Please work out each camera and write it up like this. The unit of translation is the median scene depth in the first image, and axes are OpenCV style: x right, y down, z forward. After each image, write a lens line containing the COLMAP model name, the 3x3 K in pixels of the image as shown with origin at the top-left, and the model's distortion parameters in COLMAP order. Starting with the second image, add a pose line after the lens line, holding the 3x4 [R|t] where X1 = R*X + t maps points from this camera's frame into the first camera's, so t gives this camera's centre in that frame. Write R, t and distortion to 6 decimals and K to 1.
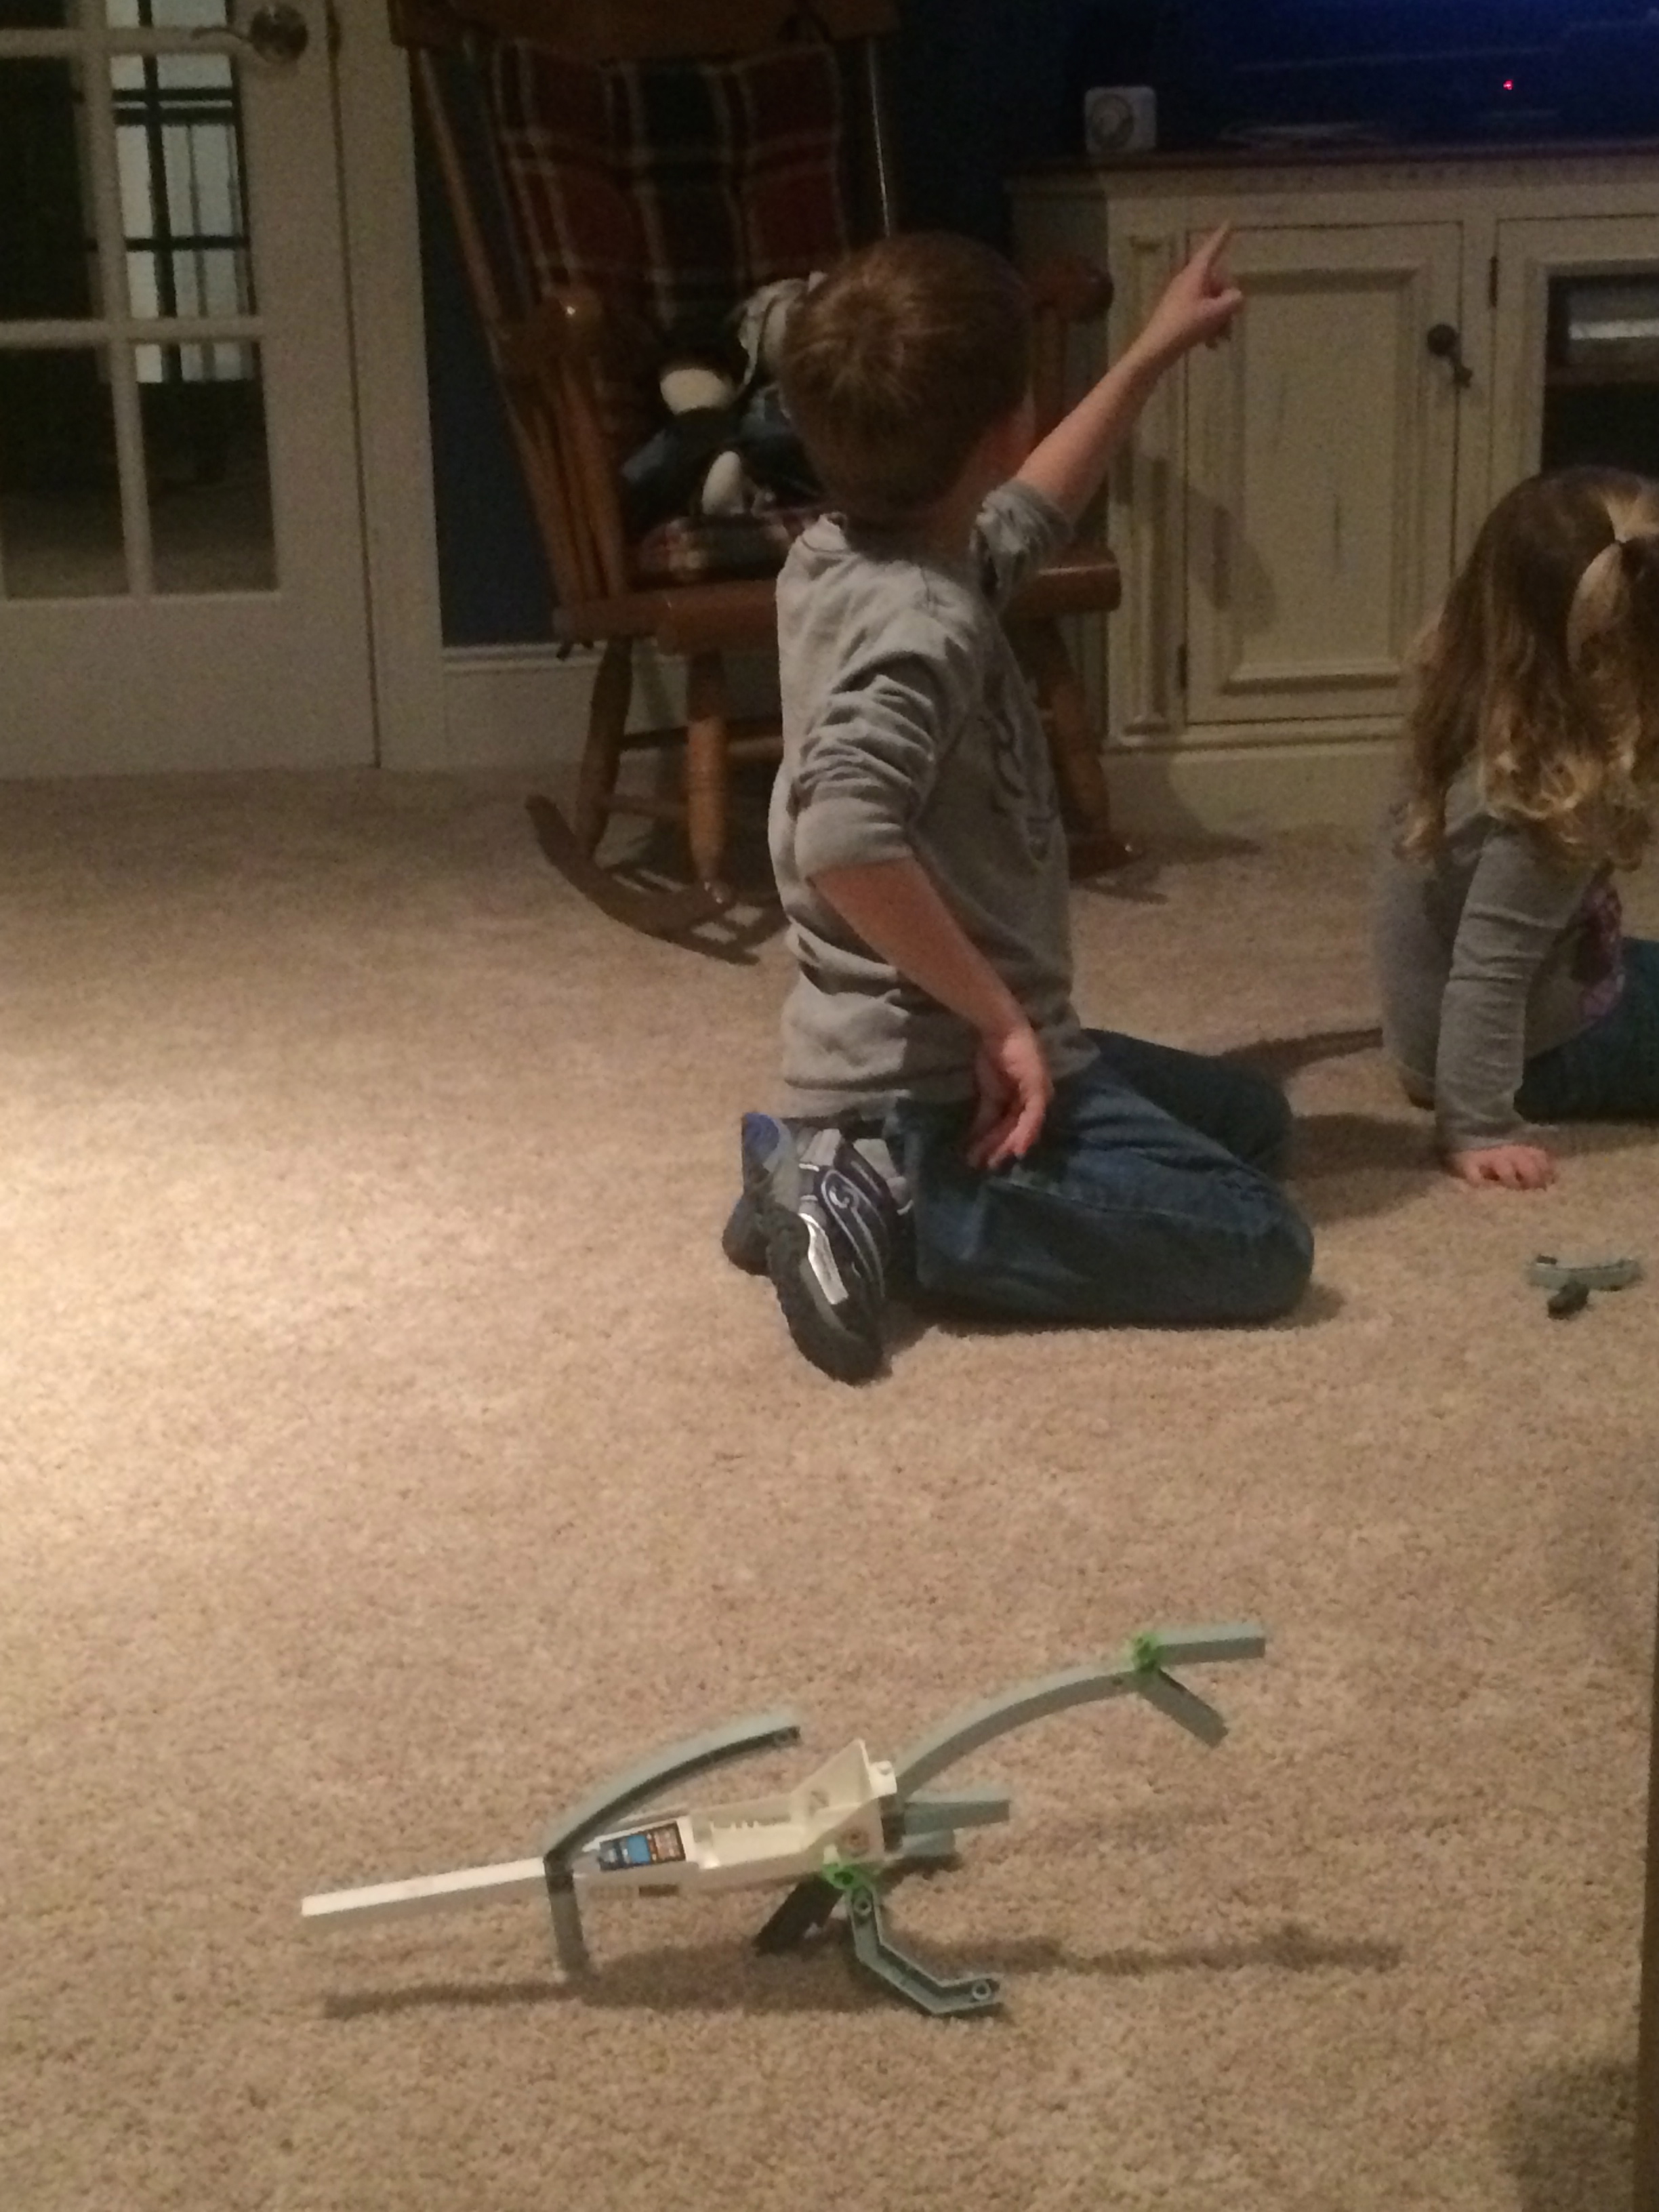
lens RADIAL K [[3318.0, 0, 830.8], [0, 3318.0, 1097.1], [0, 0, 1]] dist [0.055048, 0.000000]
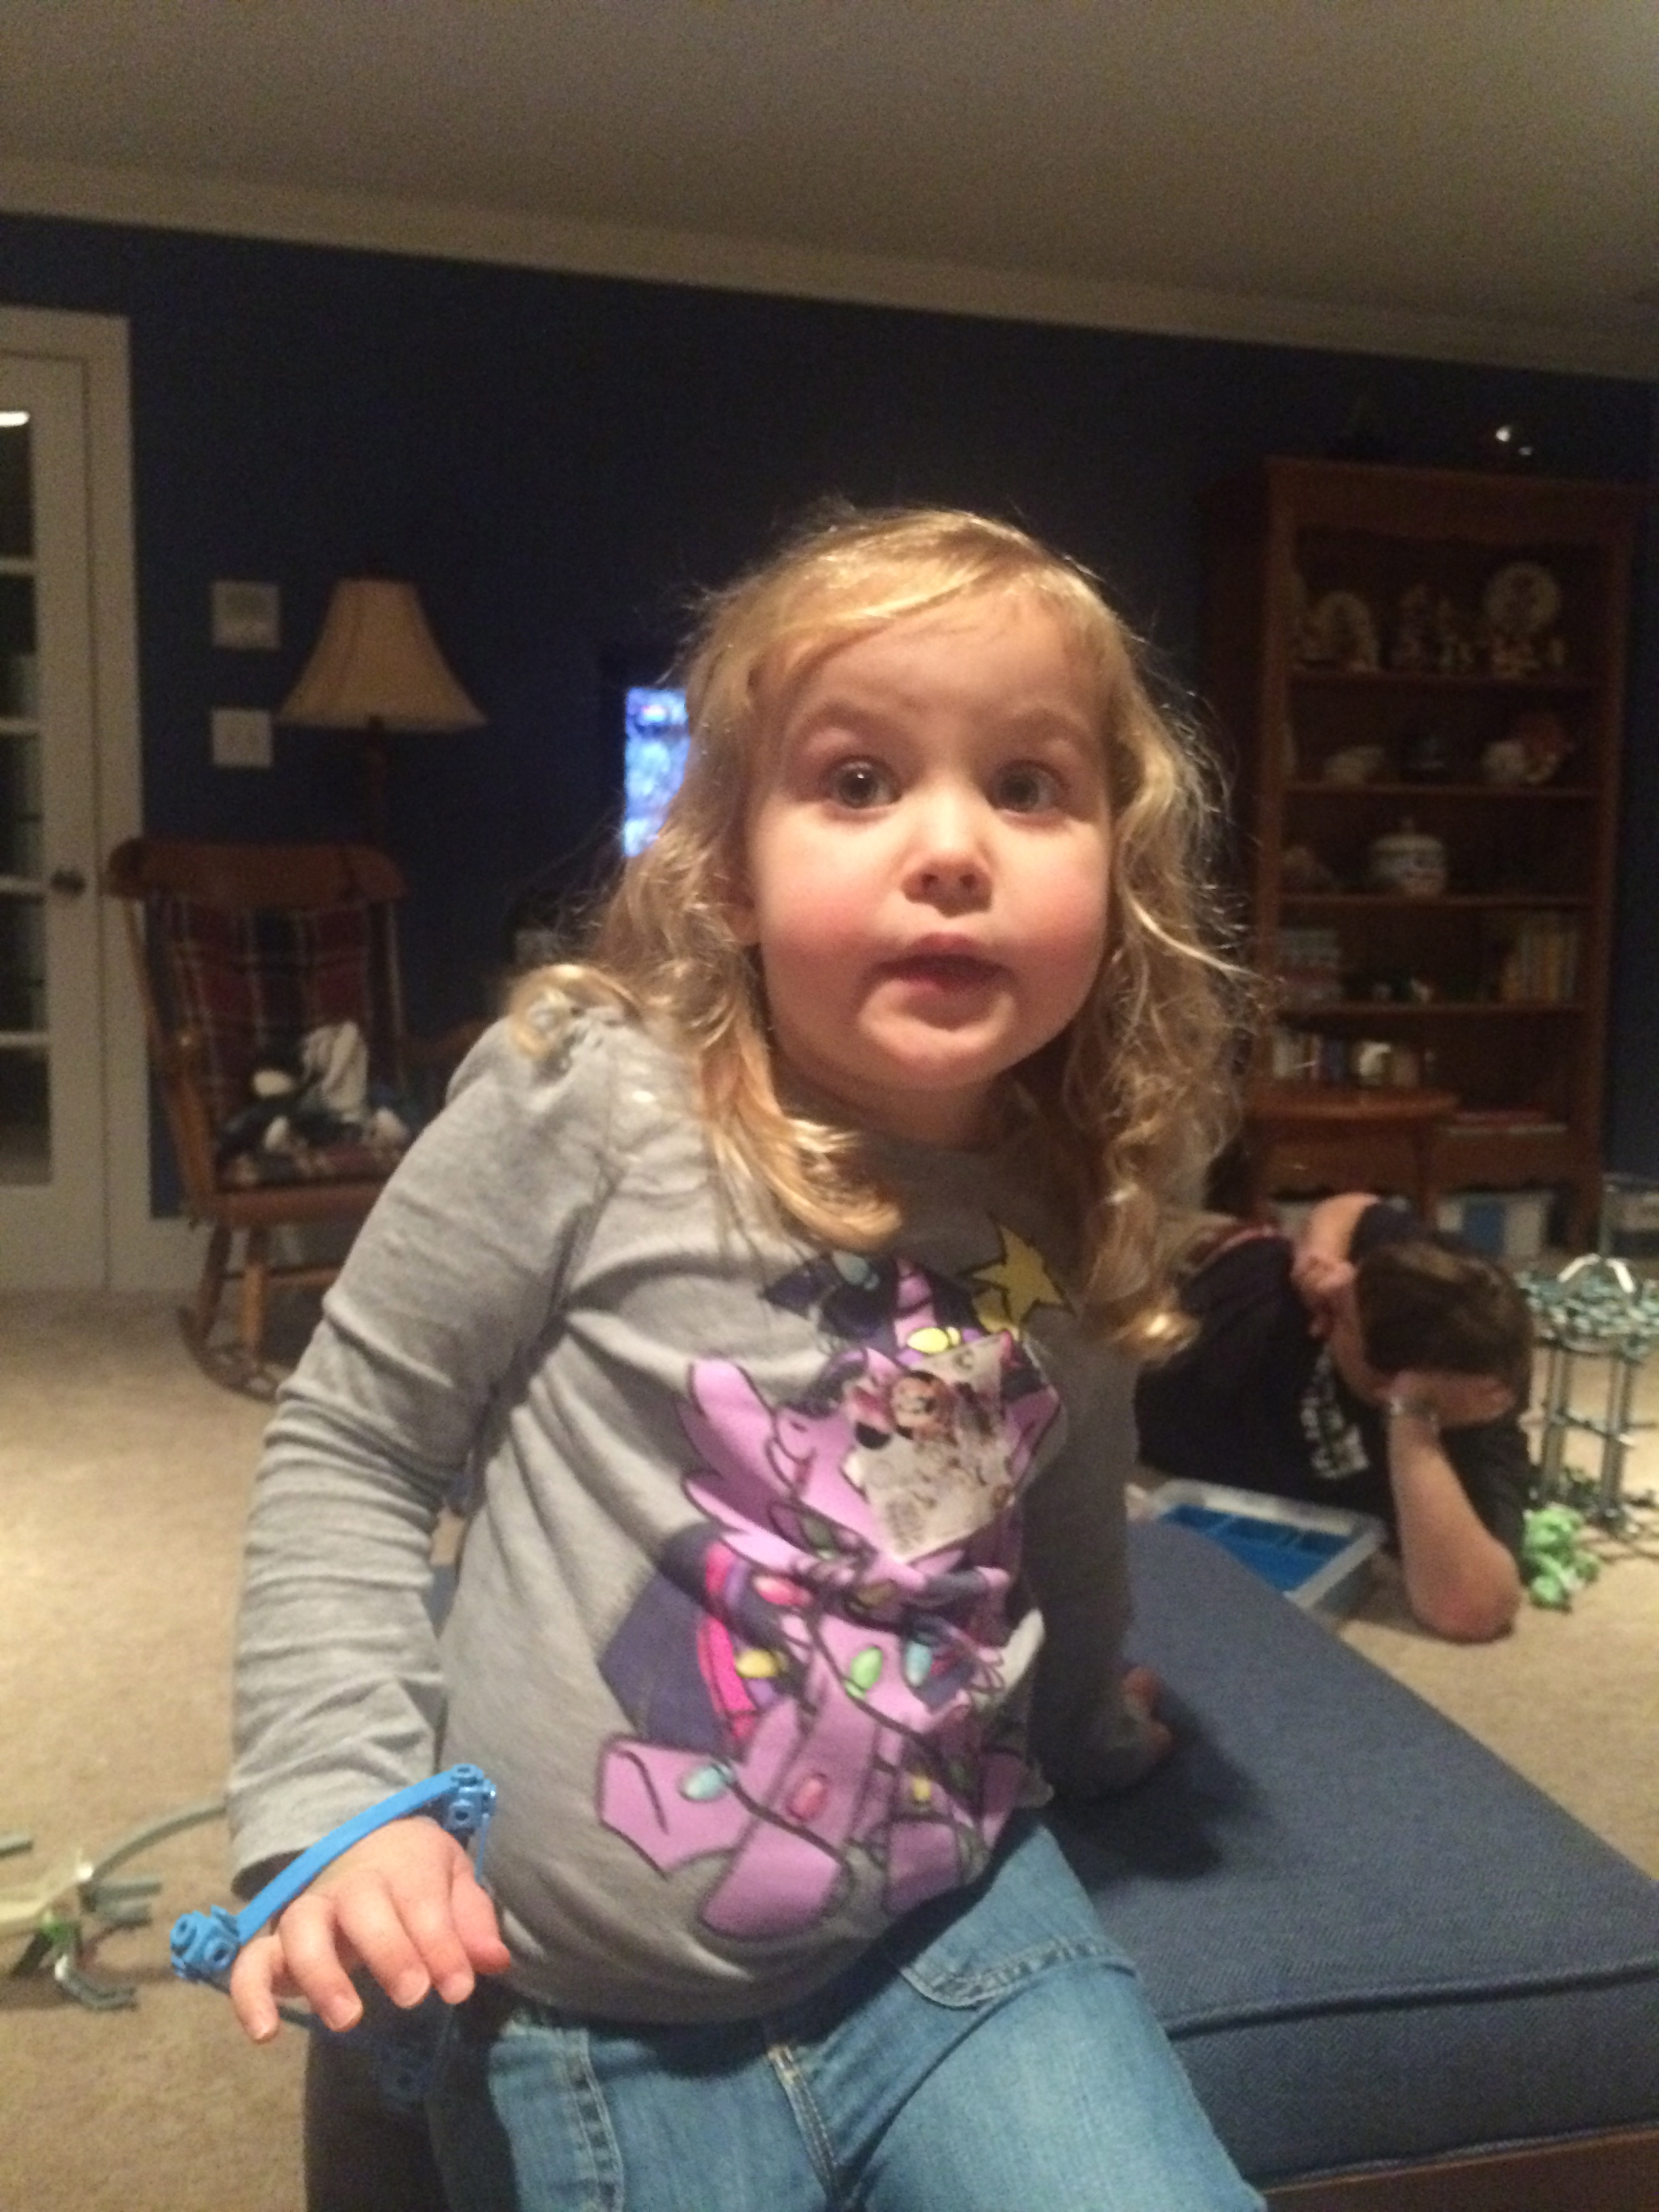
lens RADIAL K [[1916.1, 0, 846.8], [0, 1916.1, 1101.9], [0, 0, 1]] dist [0.071737, -0.099545]
pose [[0.986508, 0.030640, 0.160823, 0.180789], [0.001048, 0.981128, -0.193357, 0.000625], [-0.163712, 0.190917, 0.967858, -0.118848]]
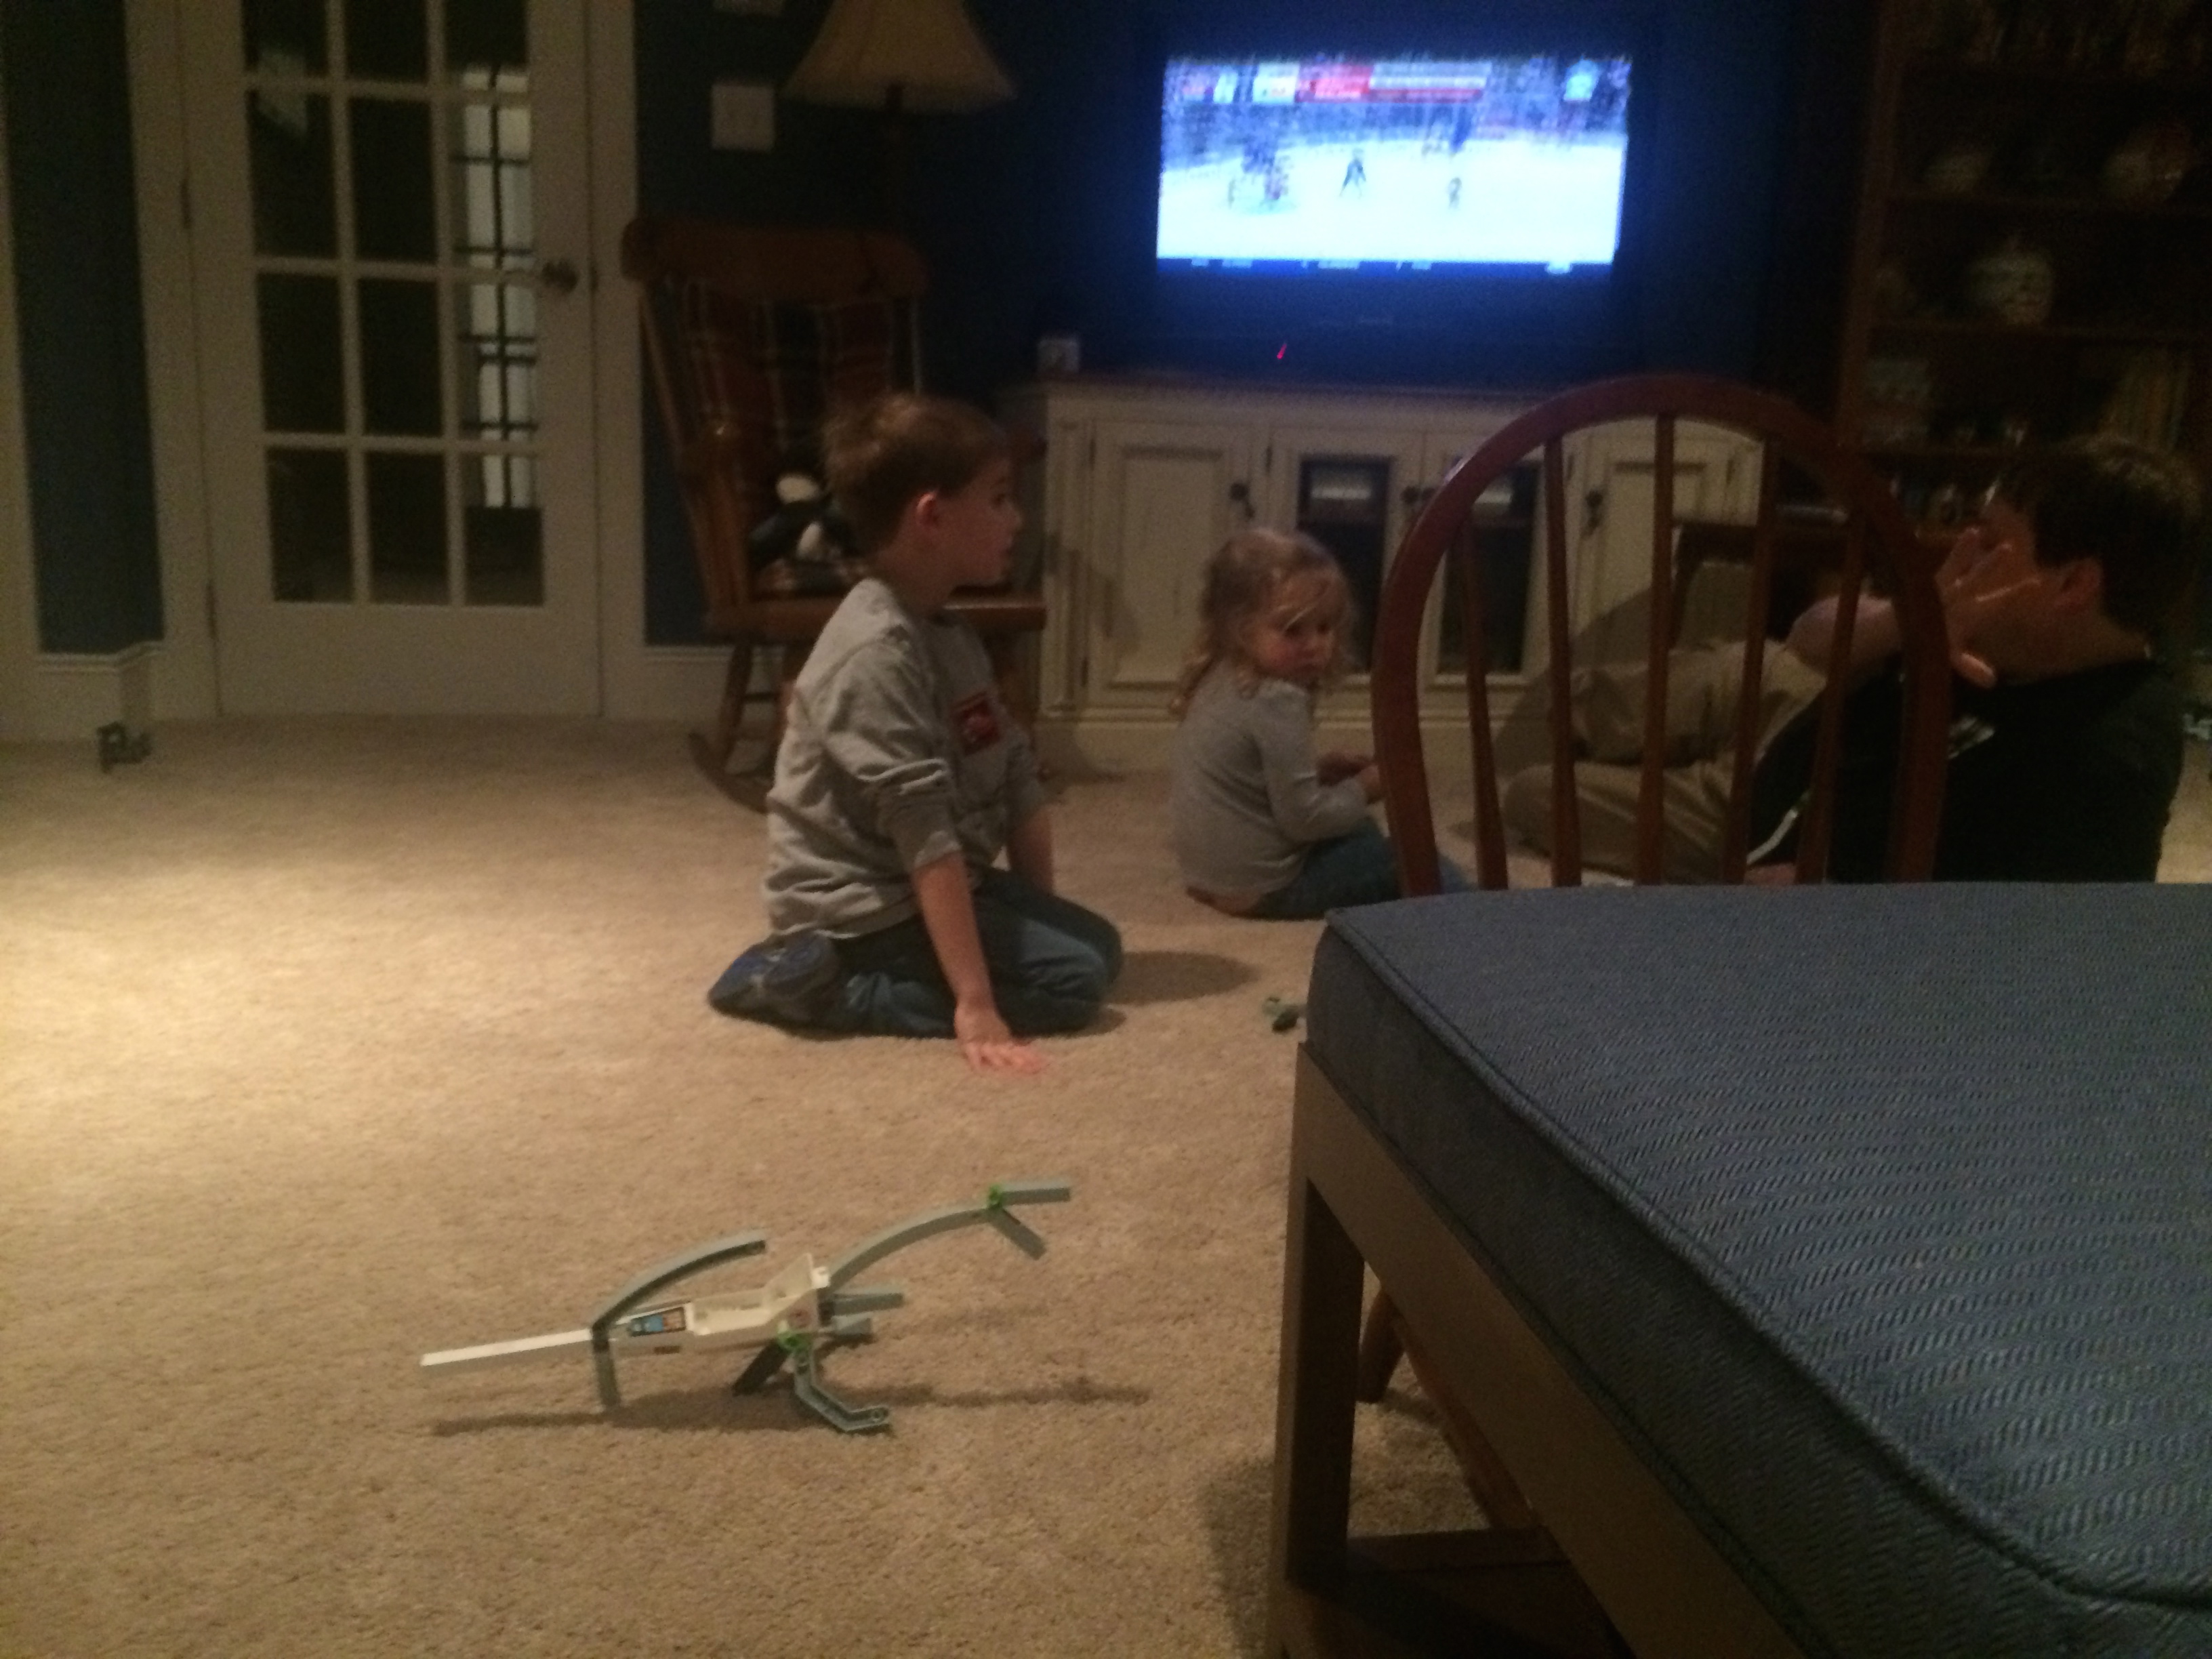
lens RADIAL K [[1916.1, 0, 1121.8], [0, 1916.1, 823.8], [0, 0, 1]] dist [0.071737, -0.099545]
pose [[0.992816, 0.040401, 0.112625, 0.034056], [-0.031692, 0.996443, -0.078078, 0.045942], [-0.115379, 0.073947, 0.990565, 0.064383]]
